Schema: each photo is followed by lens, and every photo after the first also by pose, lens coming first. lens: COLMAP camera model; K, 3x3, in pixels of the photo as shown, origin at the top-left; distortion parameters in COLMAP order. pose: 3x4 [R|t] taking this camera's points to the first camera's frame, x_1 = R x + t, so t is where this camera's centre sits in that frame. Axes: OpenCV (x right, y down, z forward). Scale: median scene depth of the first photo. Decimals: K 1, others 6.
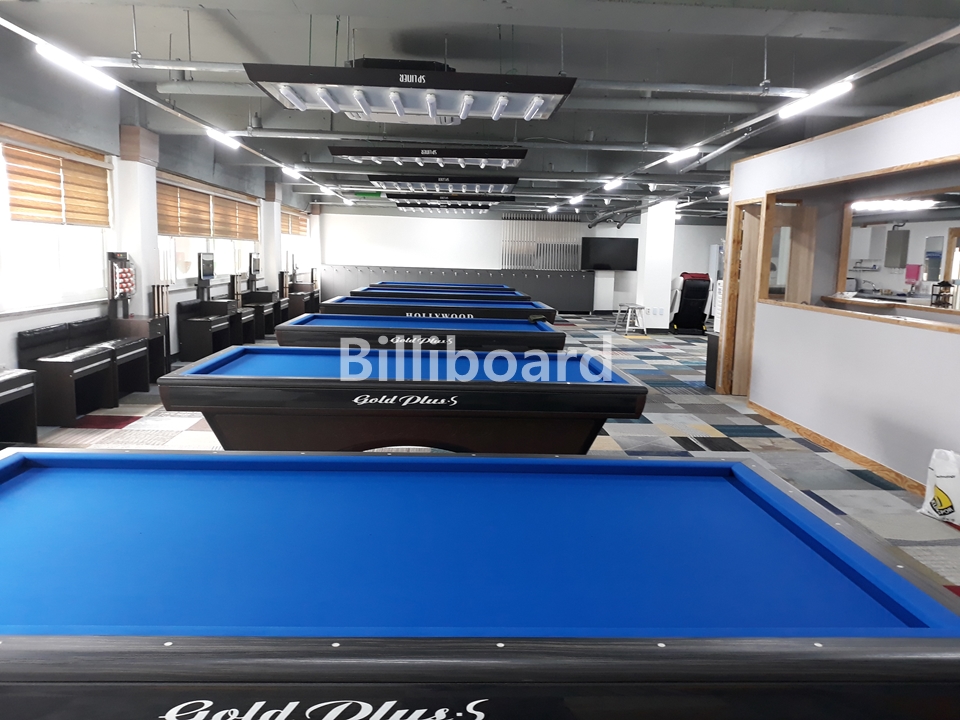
lens RADIAL K [[765.9, 0, 480.0], [0, 765.9, 360.0], [0, 0, 1]] dist [0.028043, -0.001196]
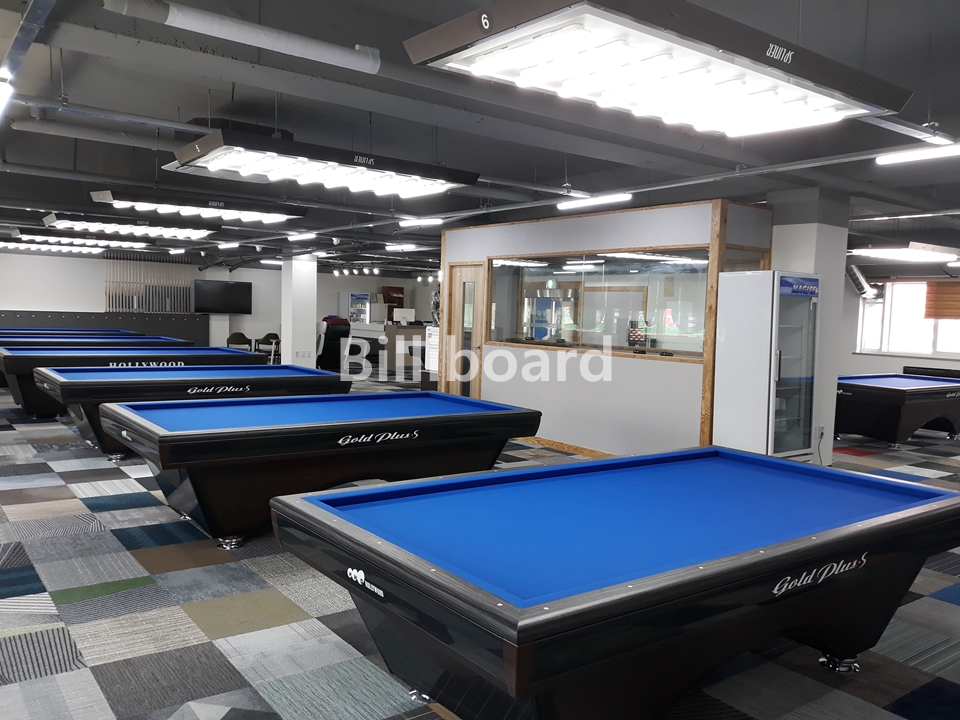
lens RADIAL K [[765.9, 0, 480.0], [0, 765.9, 360.0], [0, 0, 1]] dist [0.028043, -0.001196]
pose [[0.830037, -0.032638, 0.556752, -0.241738], [0.062047, 0.997493, -0.034028, -0.005814], [-0.554246, 0.062790, 0.829981, -0.016228]]
